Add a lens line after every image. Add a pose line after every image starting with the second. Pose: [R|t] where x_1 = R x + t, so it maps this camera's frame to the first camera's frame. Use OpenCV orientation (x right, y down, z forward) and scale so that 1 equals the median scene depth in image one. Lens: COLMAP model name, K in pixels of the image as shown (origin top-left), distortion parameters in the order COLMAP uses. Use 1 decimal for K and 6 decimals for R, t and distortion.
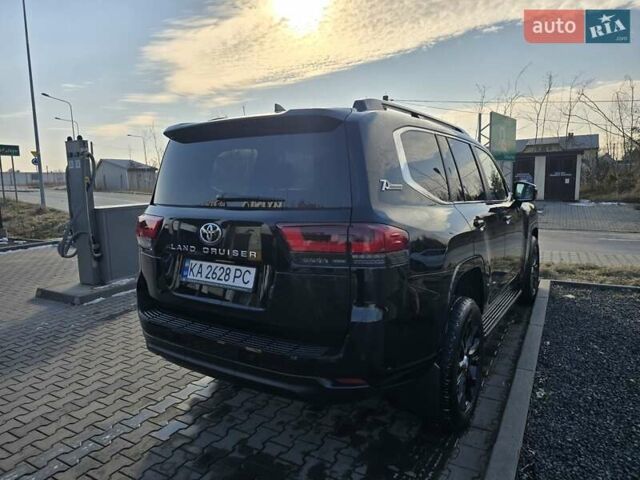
lens RADIAL K [[428.6, 0, 317.9], [0, 428.6, 242.3], [0, 0, 1]] dist [0.045390, -0.038255]
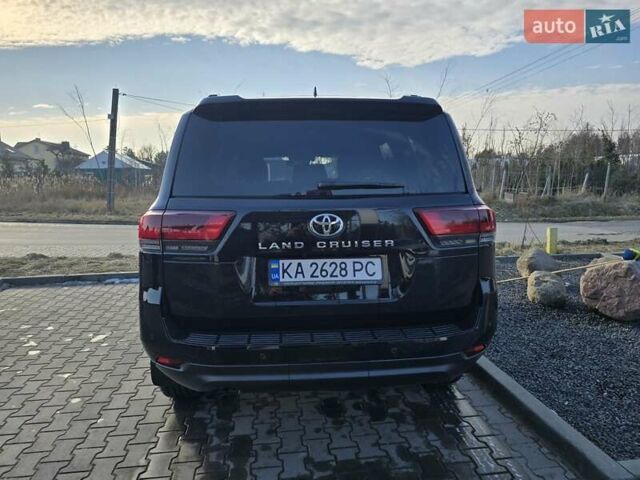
lens RADIAL K [[427.2, 0, 314.3], [0, 427.2, 236.4], [0, 0, 1]] dist [0.056261, -0.047488]
pose [[0.792449, -0.066011, 0.606356, -0.755456], [0.079298, 0.996839, 0.004886, -0.003818], [-0.604762, 0.044211, 0.795178, 0.294903]]
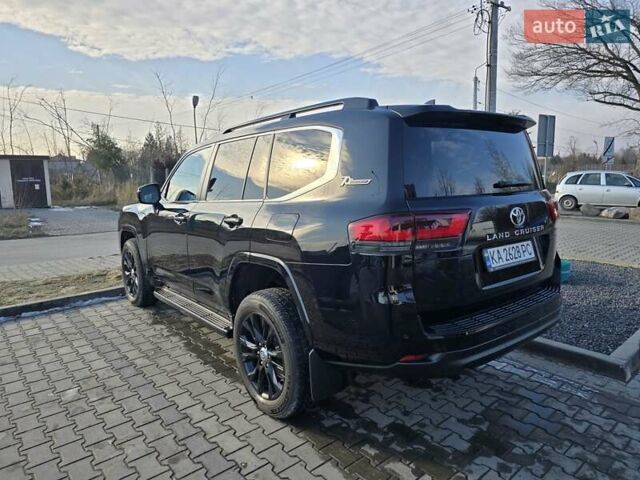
lens RADIAL K [[427.2, 0, 314.3], [0, 427.2, 236.4], [0, 0, 1]] dist [0.056261, -0.047488]
pose [[0.319770, -0.114553, 0.940545, -1.363325], [0.143397, 0.987081, 0.071468, -0.116526], [-0.936581, 0.112018, 0.332065, 1.054112]]
